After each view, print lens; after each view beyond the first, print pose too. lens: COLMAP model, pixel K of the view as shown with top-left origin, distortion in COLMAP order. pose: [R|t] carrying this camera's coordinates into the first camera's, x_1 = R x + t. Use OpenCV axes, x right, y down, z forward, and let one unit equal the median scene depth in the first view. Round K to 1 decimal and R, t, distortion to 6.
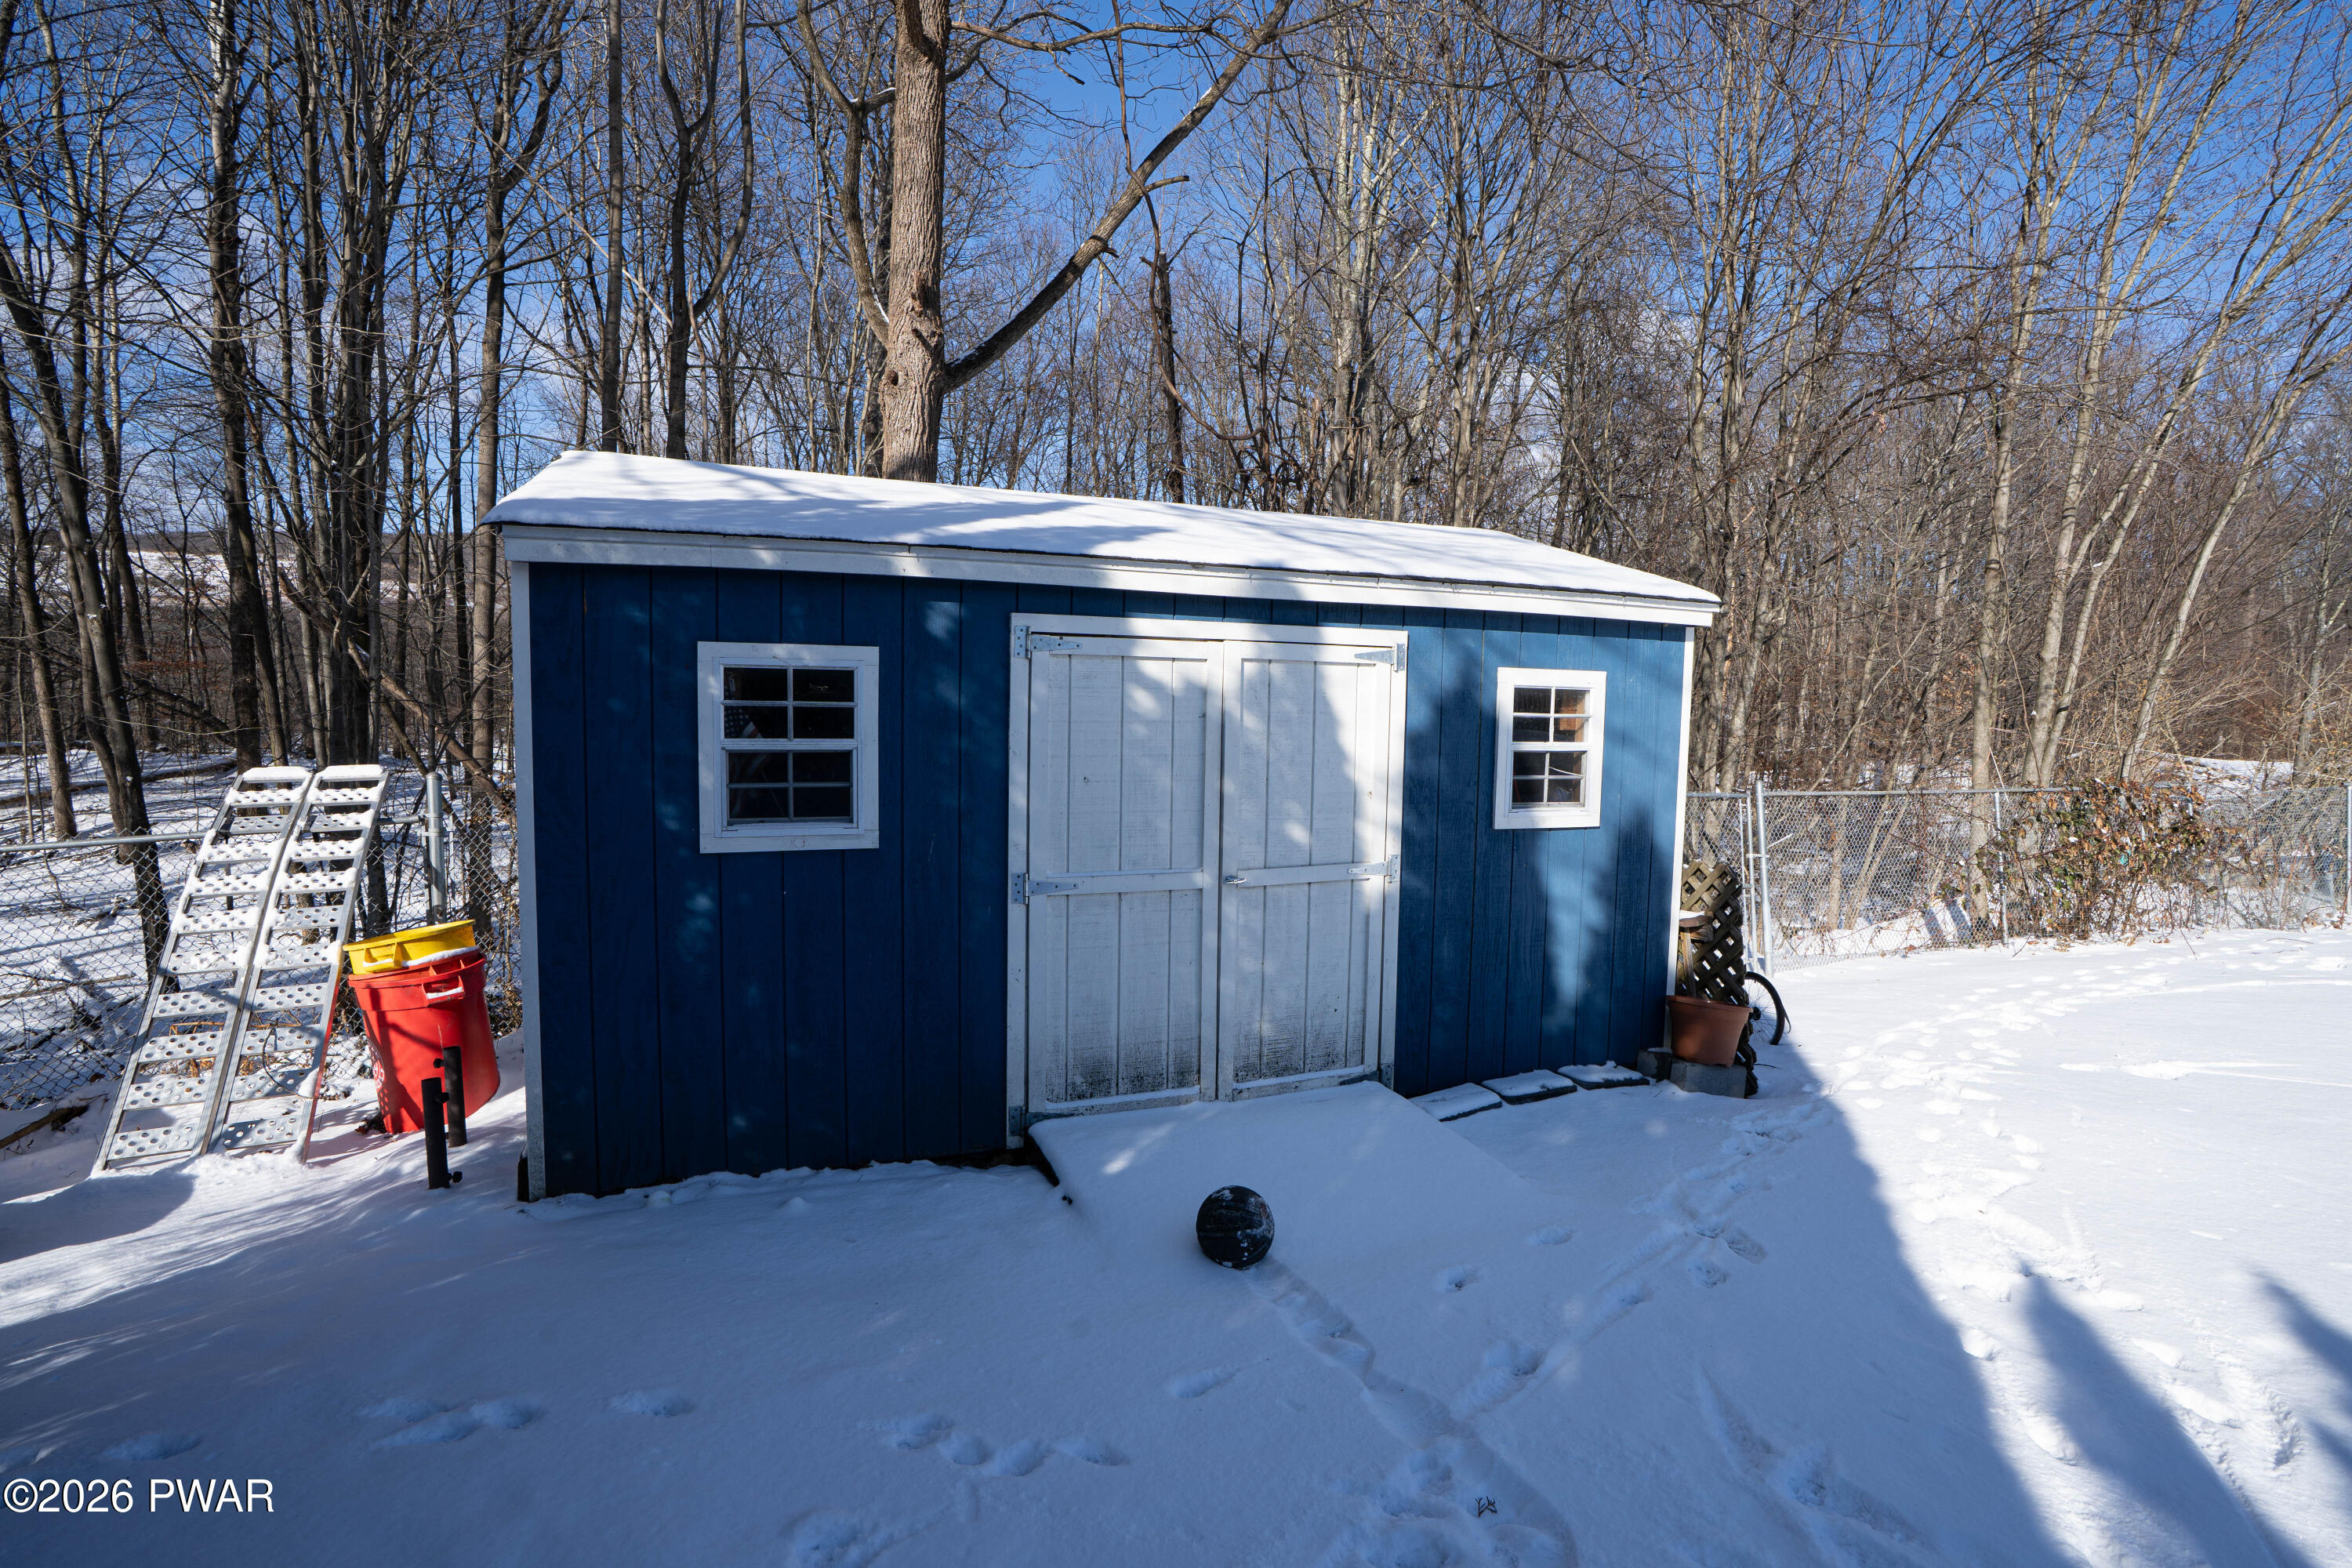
lens RADIAL K [[1113.4, 0, 1176.0], [0, 1113.4, 784.0], [0, 0, 1]] dist [-0.070735, -0.000026]
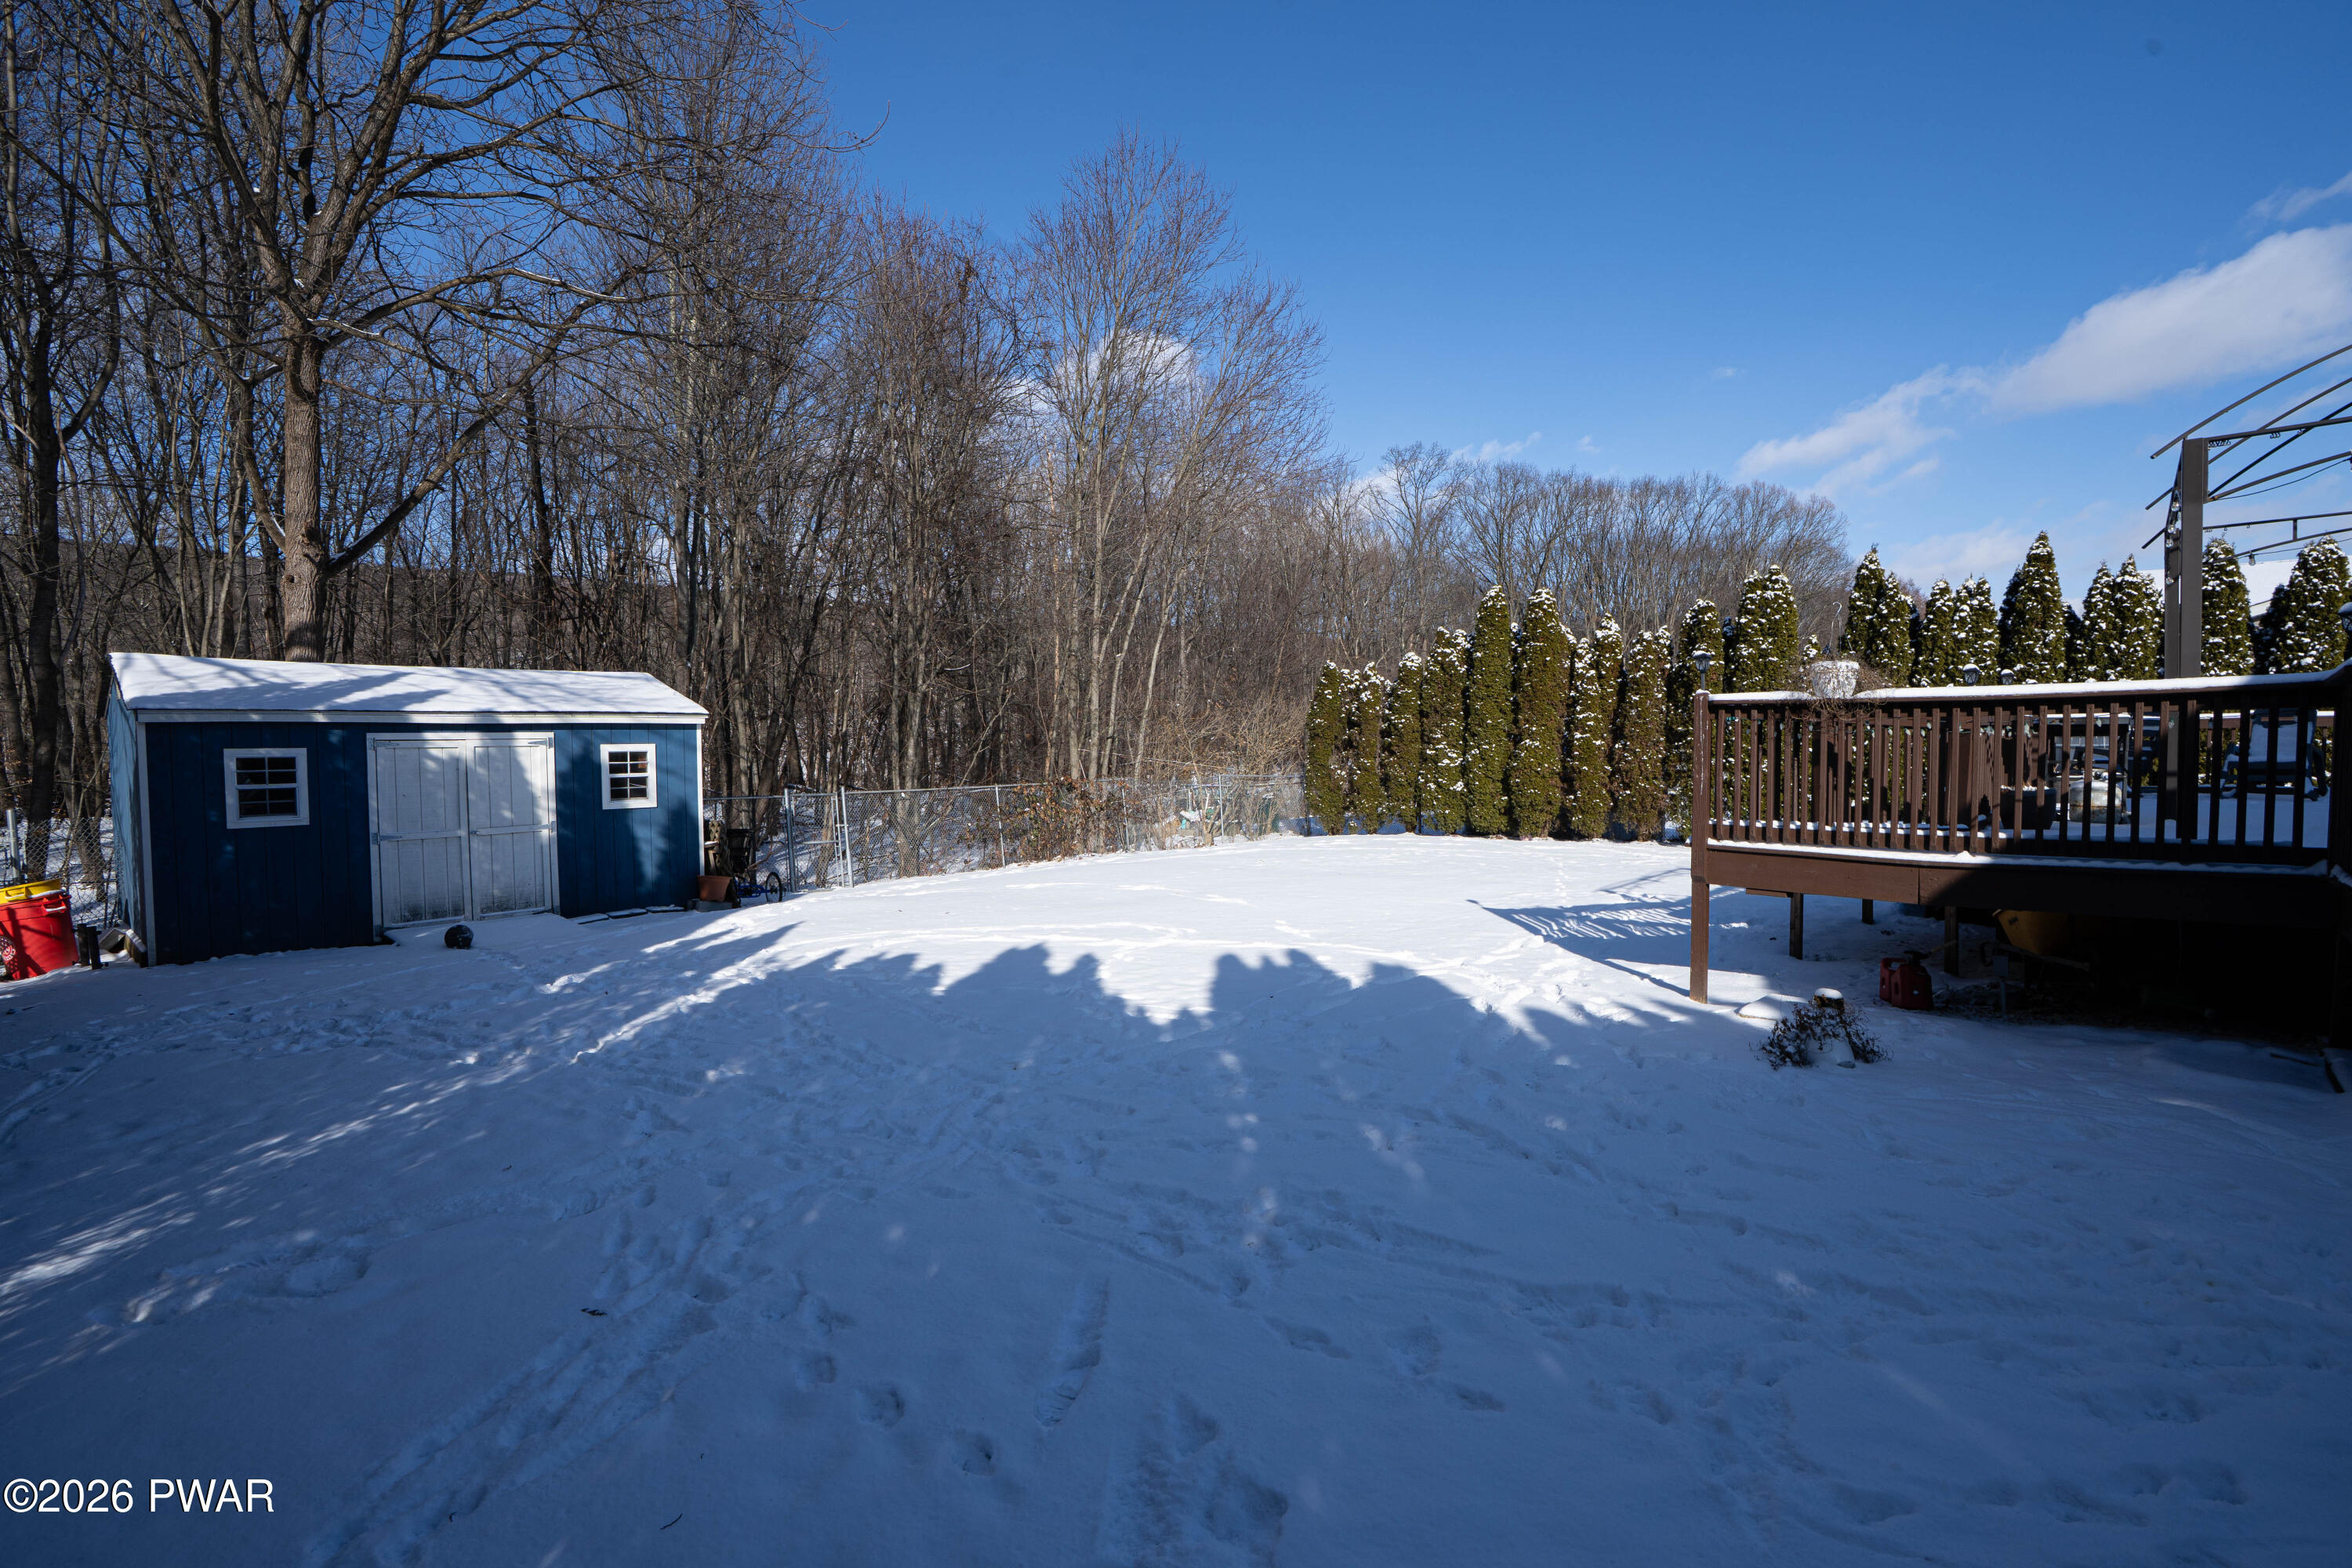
lens RADIAL K [[1086.6, 0, 1176.0], [0, 1086.6, 784.0], [0, 0, 1]] dist [-0.059527, 0.020932]
pose [[0.888612, -0.039188, 0.456982, 0.362304], [0.047653, 0.998839, -0.007007, 0.066912], [-0.456177, 0.028003, 0.889448, -1.868137]]
